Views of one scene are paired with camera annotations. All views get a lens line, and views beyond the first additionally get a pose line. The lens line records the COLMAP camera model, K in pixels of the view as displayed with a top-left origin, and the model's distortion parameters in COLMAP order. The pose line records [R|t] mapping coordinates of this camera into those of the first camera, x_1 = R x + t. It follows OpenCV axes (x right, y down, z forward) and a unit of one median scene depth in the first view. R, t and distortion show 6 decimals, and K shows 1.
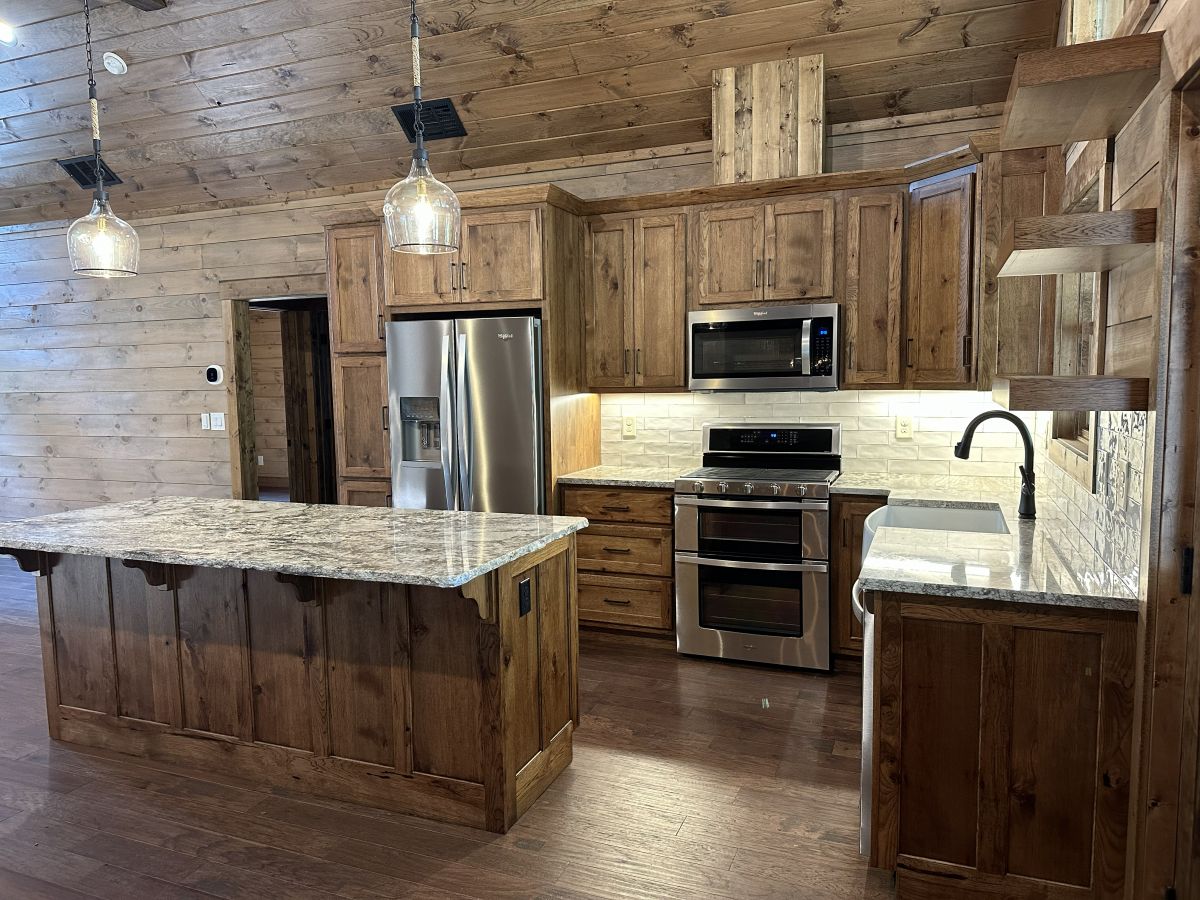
lens RADIAL K [[863.8, 0, 600.0], [0, 863.8, 450.0], [0, 0, 1]] dist [0.059844, -0.001799]
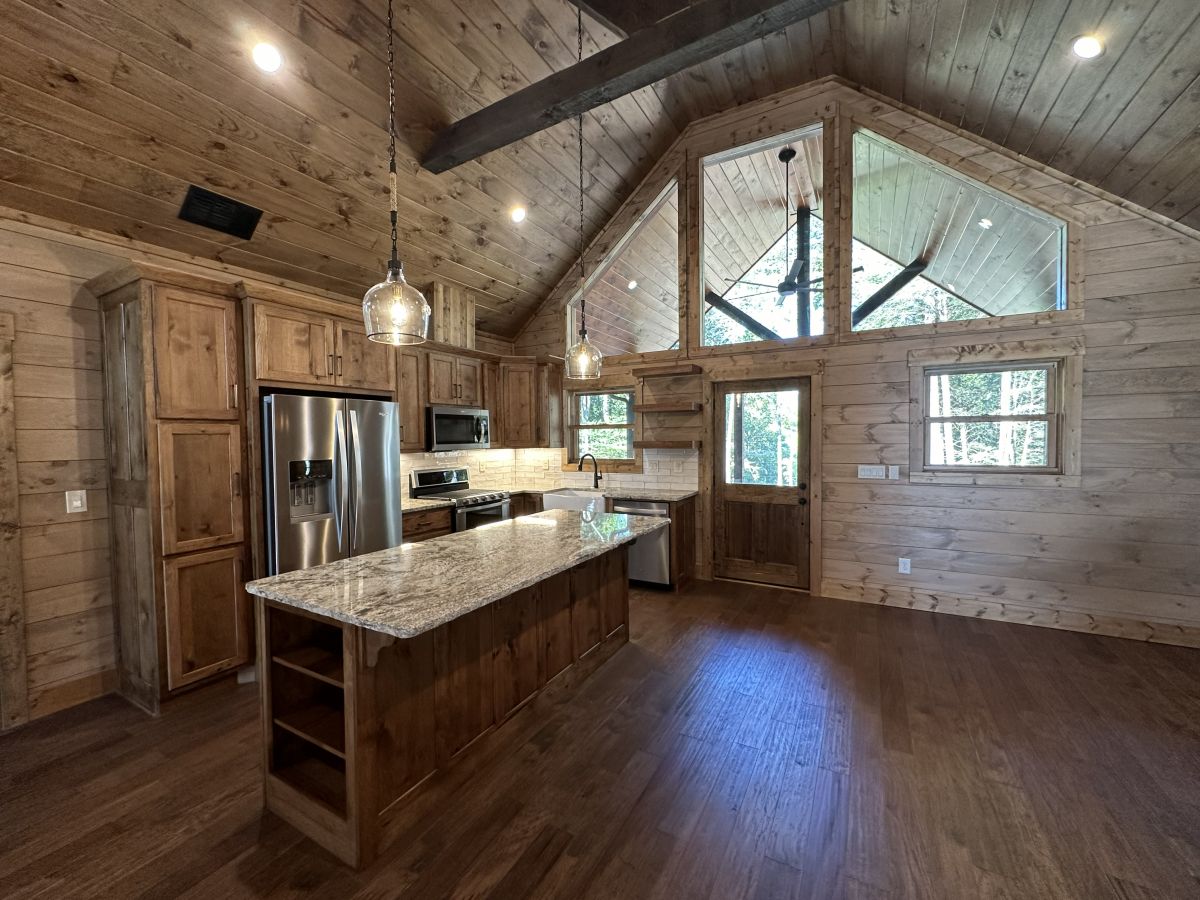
lens RADIAL K [[476.5, 0, 600.0], [0, 476.5, 450.0], [0, 0, 1]] dist [0.000122, -0.000066]
pose [[0.113057, -0.009840, 0.993540, -0.829006], [0.111902, 0.993715, -0.002892, -0.030701], [-0.987267, 0.111506, 0.113448, 0.554612]]
